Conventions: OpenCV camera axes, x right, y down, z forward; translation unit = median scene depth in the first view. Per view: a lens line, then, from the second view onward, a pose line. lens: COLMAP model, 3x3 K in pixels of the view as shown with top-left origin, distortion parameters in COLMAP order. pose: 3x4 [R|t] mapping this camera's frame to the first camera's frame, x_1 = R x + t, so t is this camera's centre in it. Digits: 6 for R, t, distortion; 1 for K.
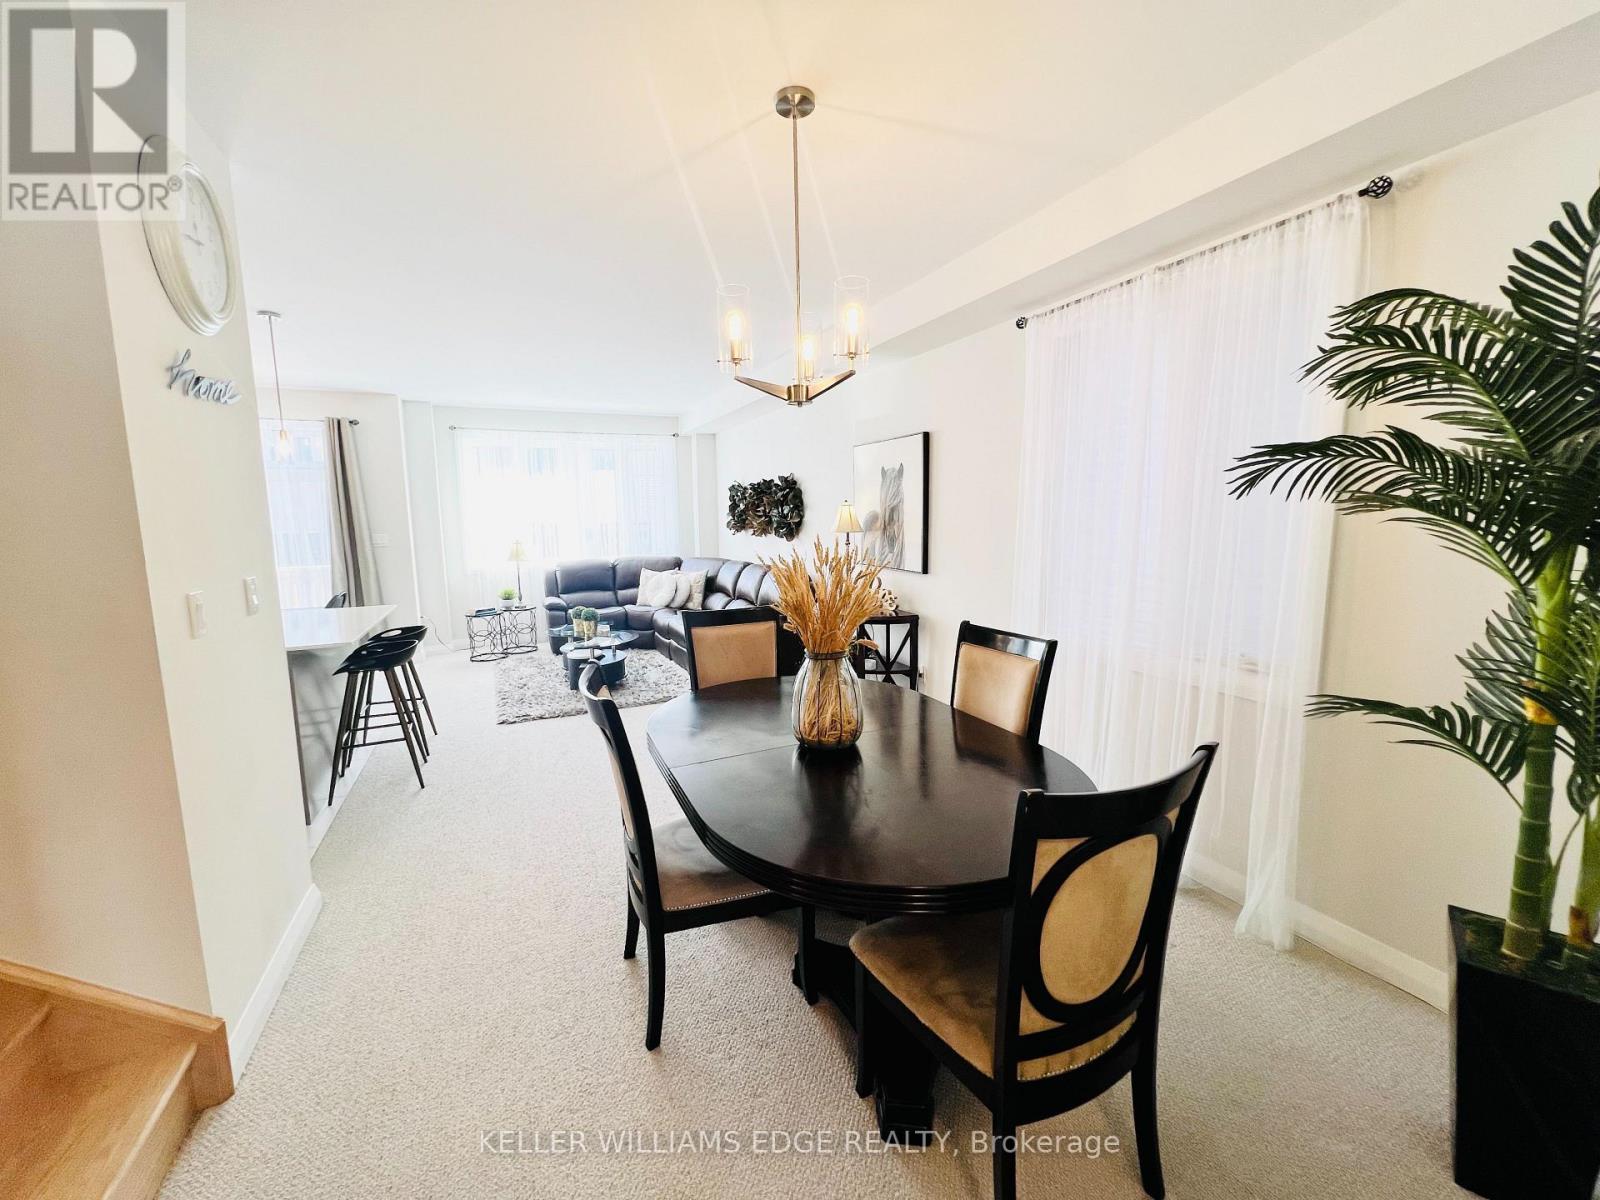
lens RADIAL K [[641.5, 0, 803.0], [0, 641.5, 594.4], [0, 0, 1]] dist [-0.001155, 0.000043]
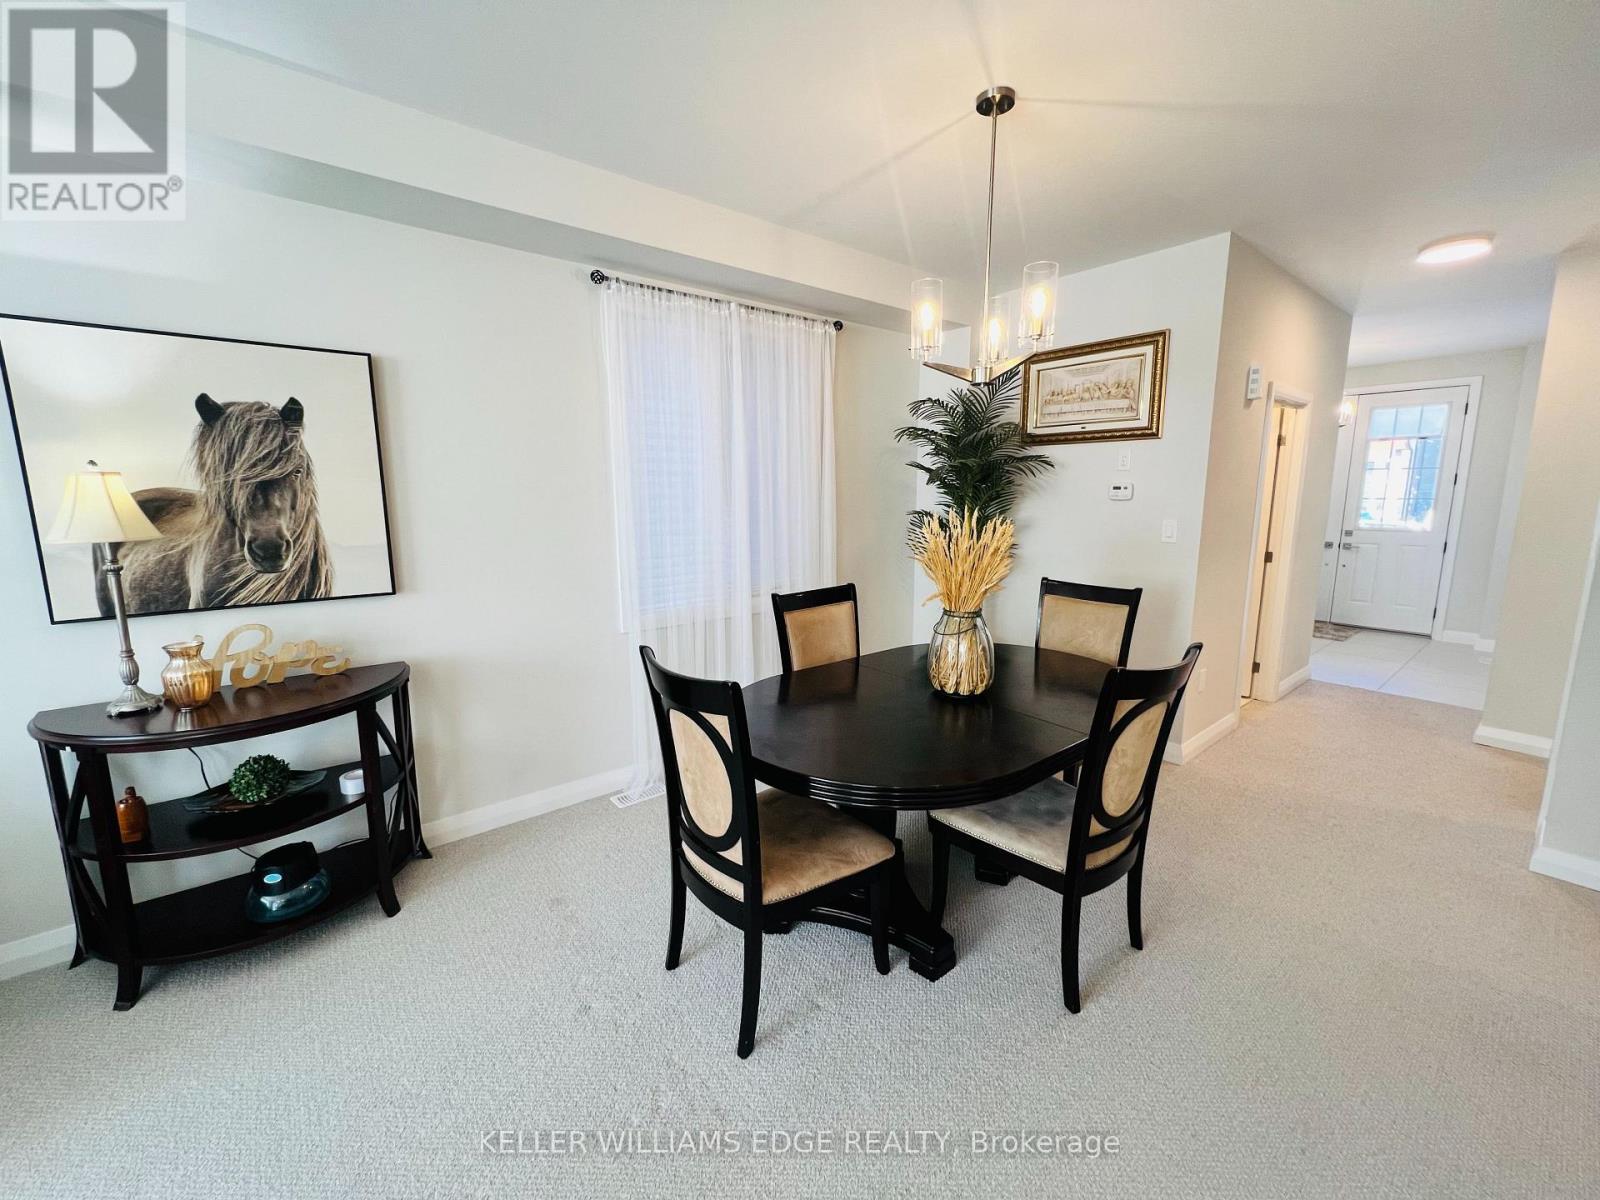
lens RADIAL K [[640.6, 0, 796.0], [0, 640.6, 596.3], [0, 0, 1]] dist [-0.002490, 0.000382]
pose [[-0.248841, -0.144672, 0.957679, -0.302138], [0.130564, 0.974745, 0.181175, -0.055756], [-0.959704, 0.170122, -0.223667, 0.478767]]
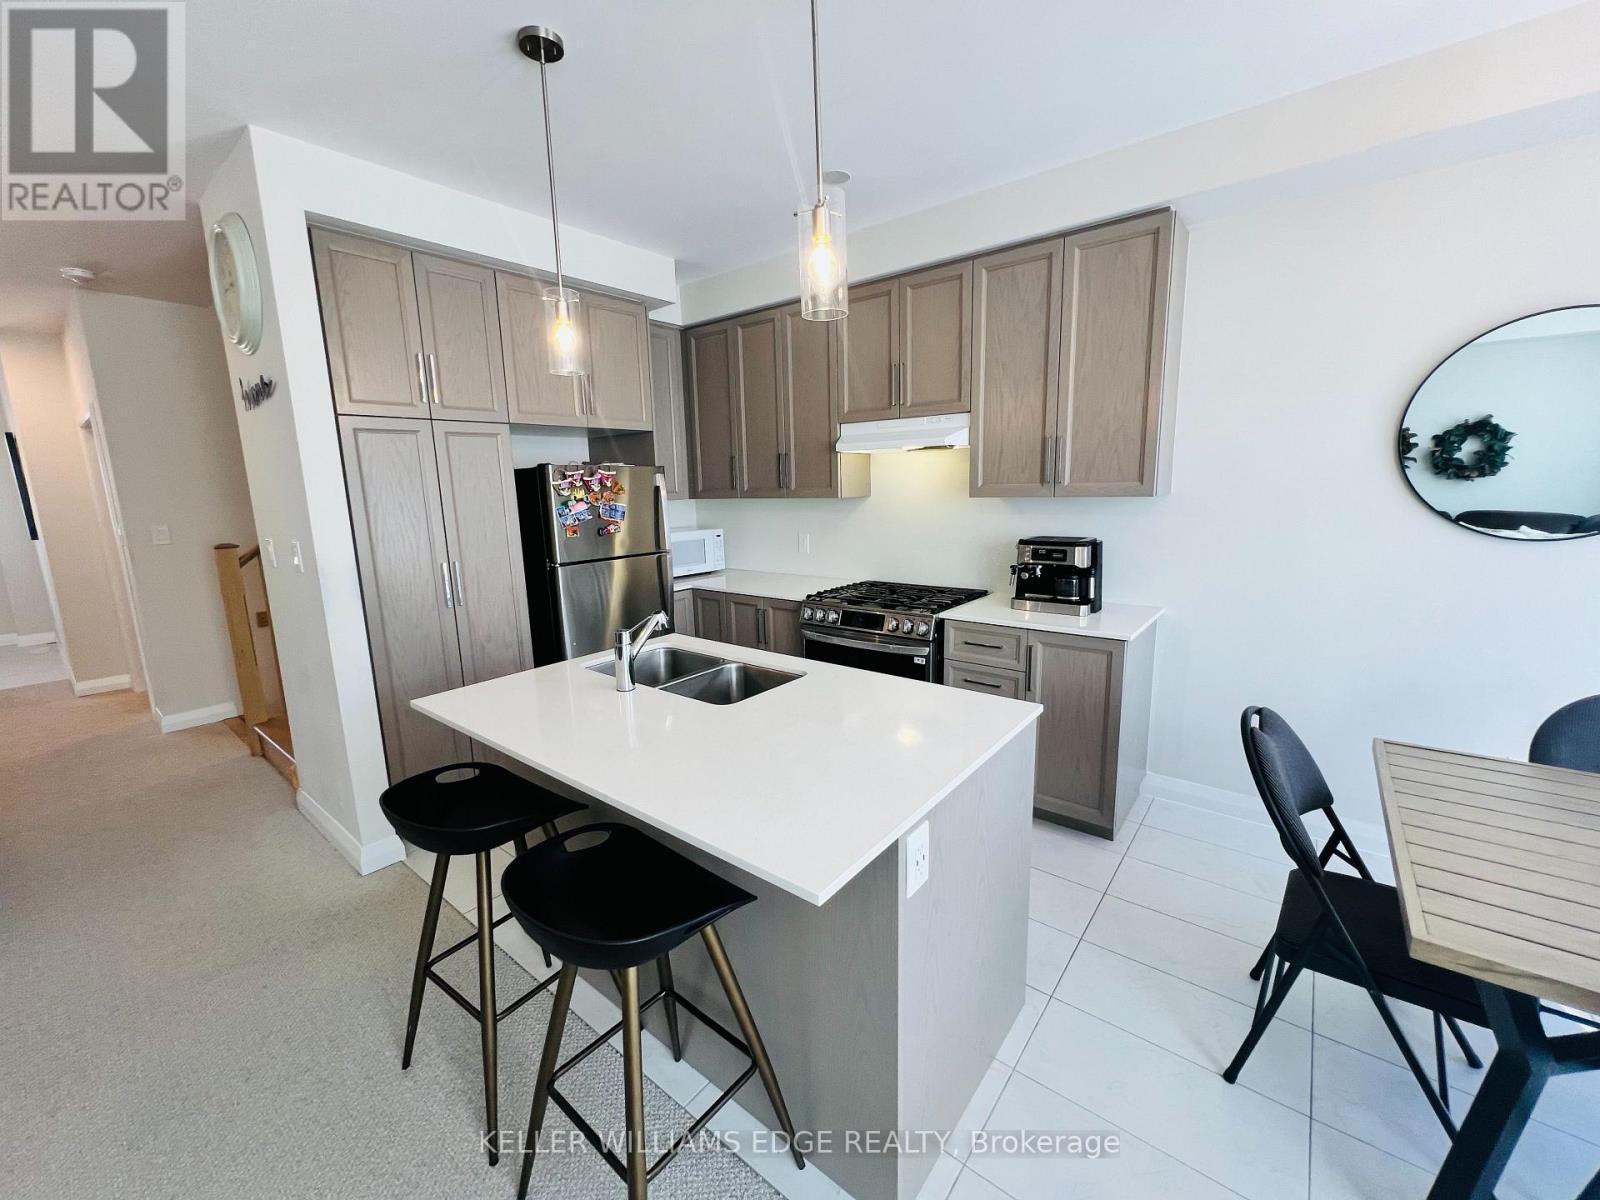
lens RADIAL K [[640.6, 0, 800.0], [0, 640.6, 599.1], [0, 0, 1]] dist [-0.002490, 0.000382]
pose [[-0.894329, 0.103375, -0.435303, -0.368715], [-0.028328, 0.957906, 0.285682, -0.093396], [0.446512, 0.267825, -0.853754, 0.774830]]
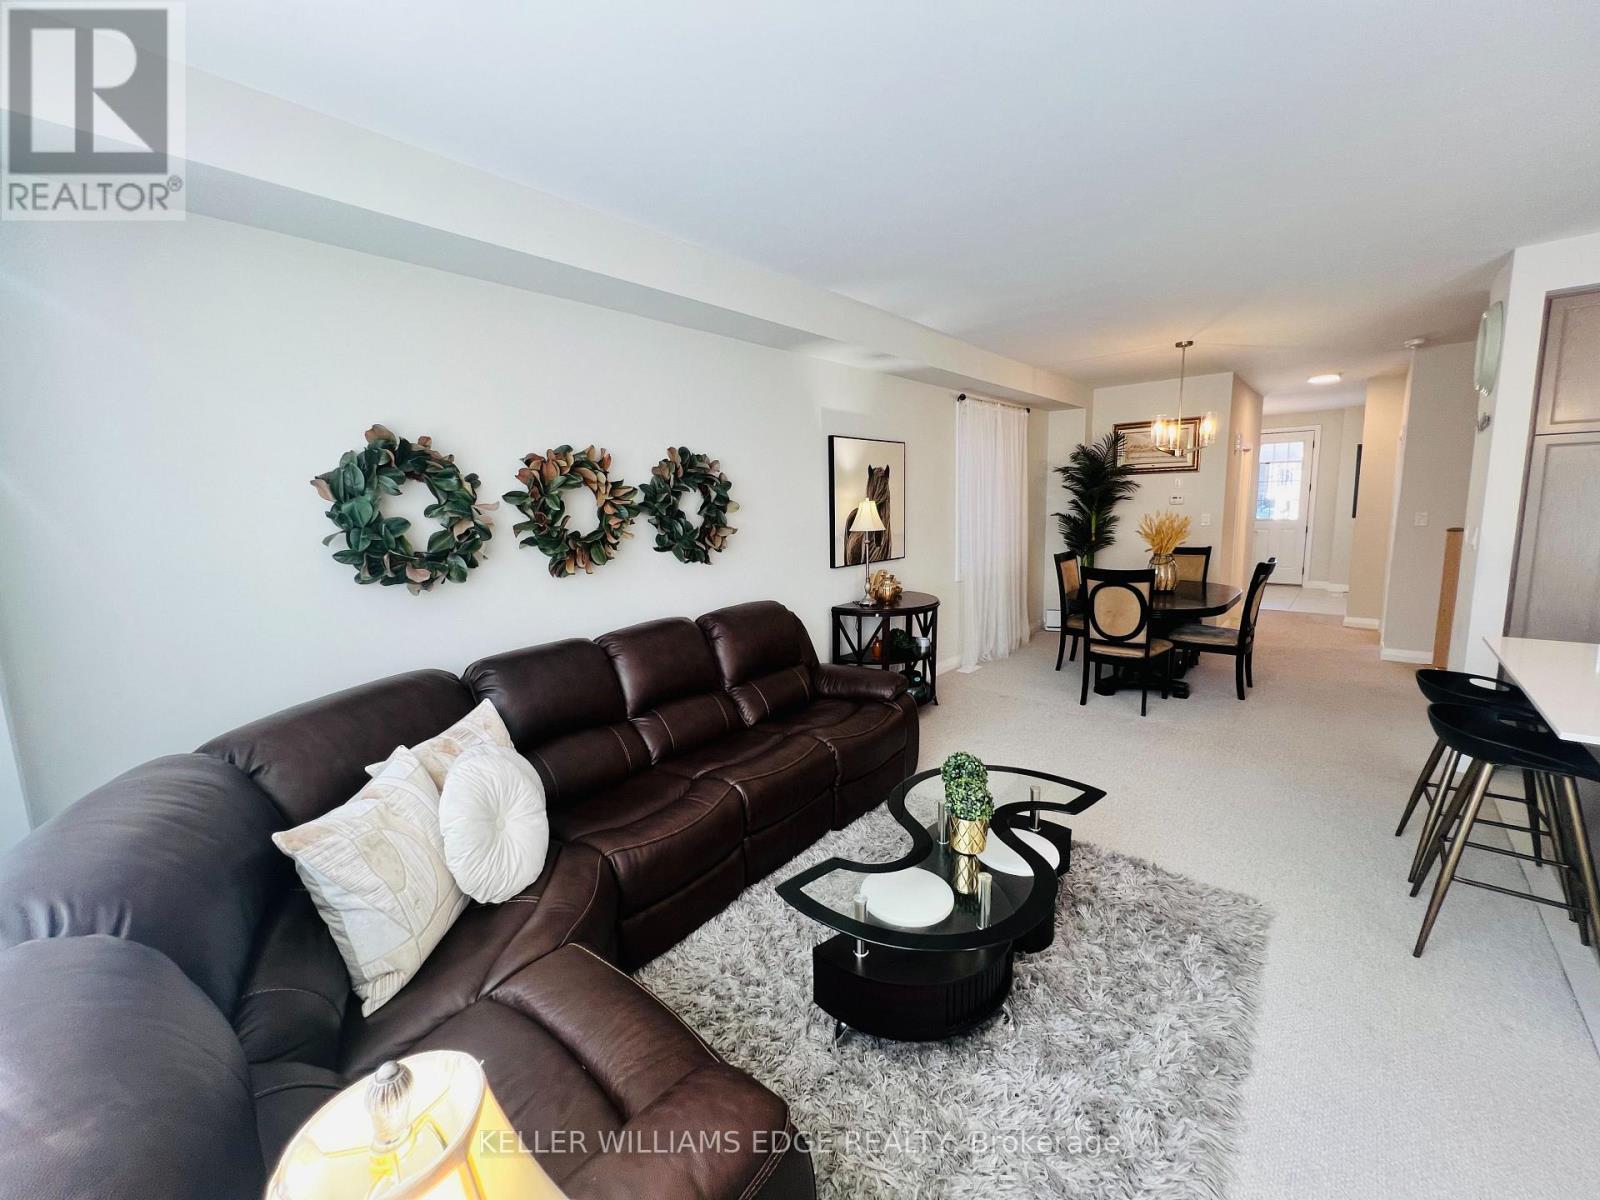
lens RADIAL K [[640.6, 0, 795.4], [0, 640.6, 596.7], [0, 0, 1]] dist [-0.002490, 0.000382]
pose [[-0.406259, -0.113222, 0.906716, -0.528903], [0.146163, 0.971465, 0.186796, -0.136234], [-0.901992, 0.208416, -0.378117, 1.035104]]
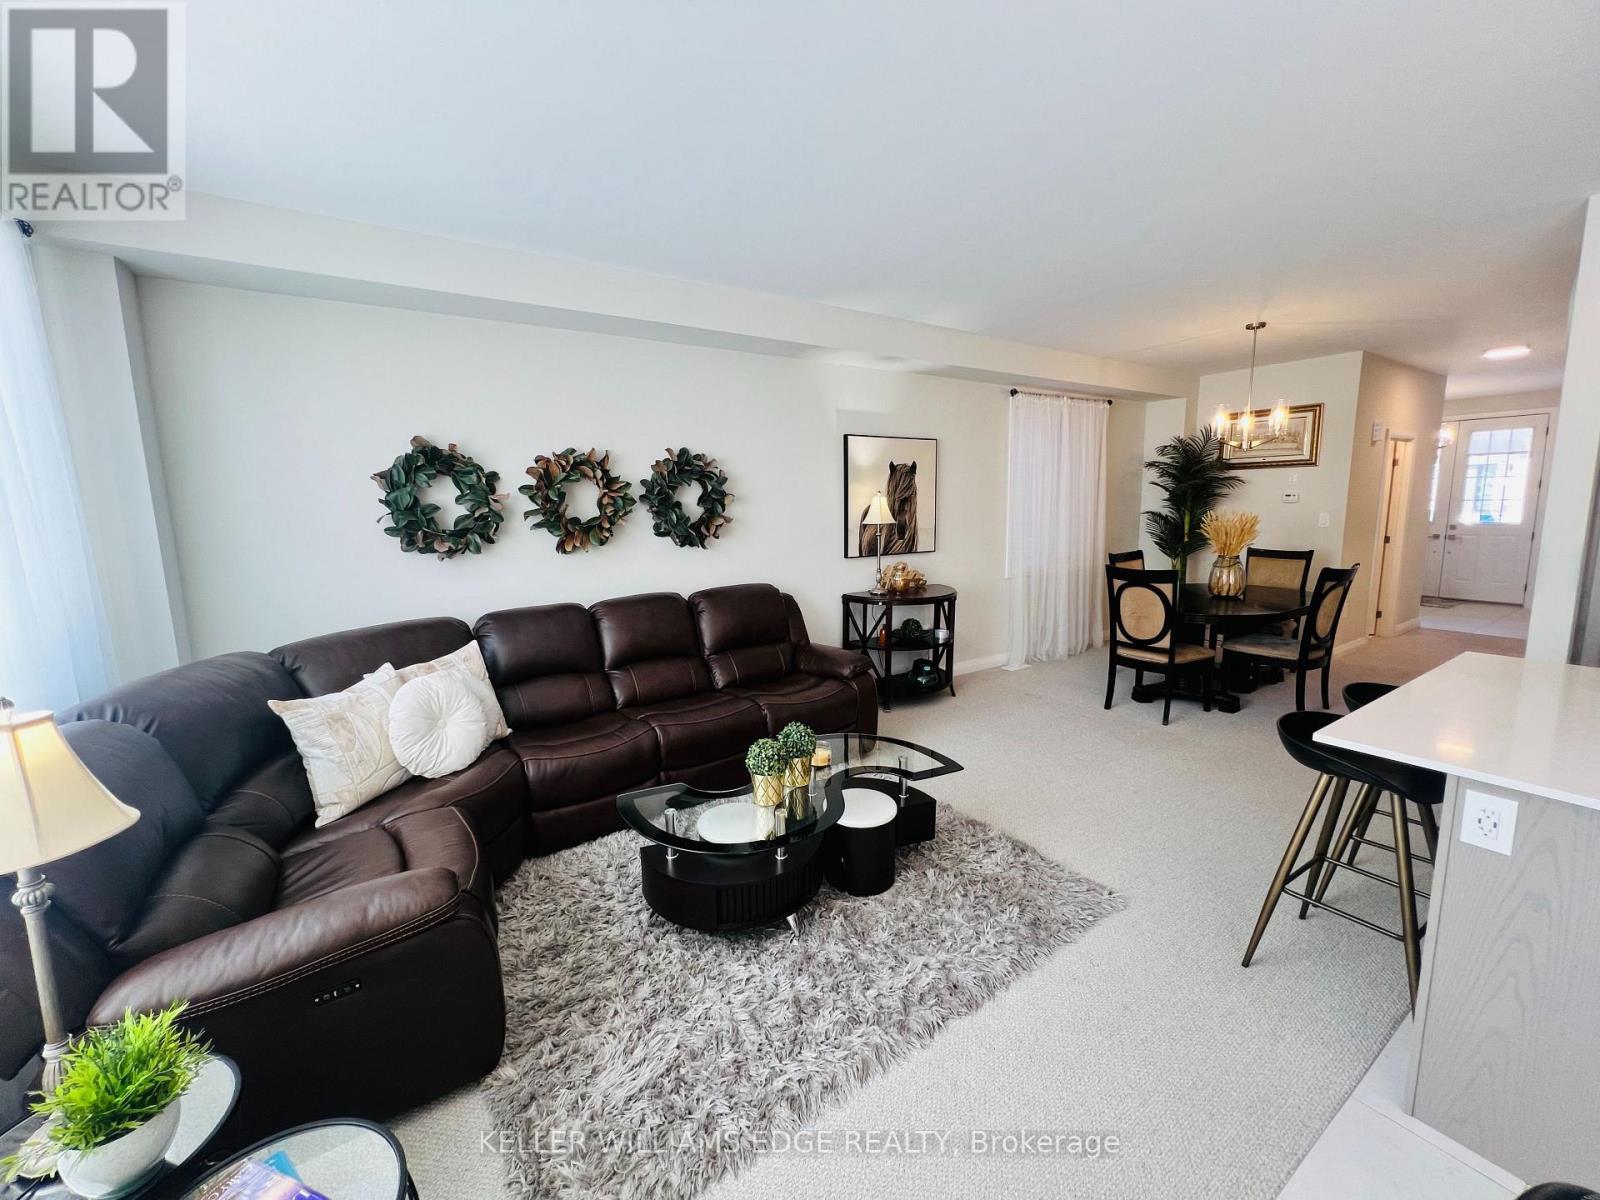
lens RADIAL K [[640.6, 0, 796.1], [0, 640.6, 594.8], [0, 0, 1]] dist [-0.002490, 0.000382]
pose [[-0.147863, -0.128197, 0.980664, -0.634845], [0.145059, 0.978029, 0.149725, -0.109914], [-0.978312, 0.164393, -0.126019, 0.893347]]
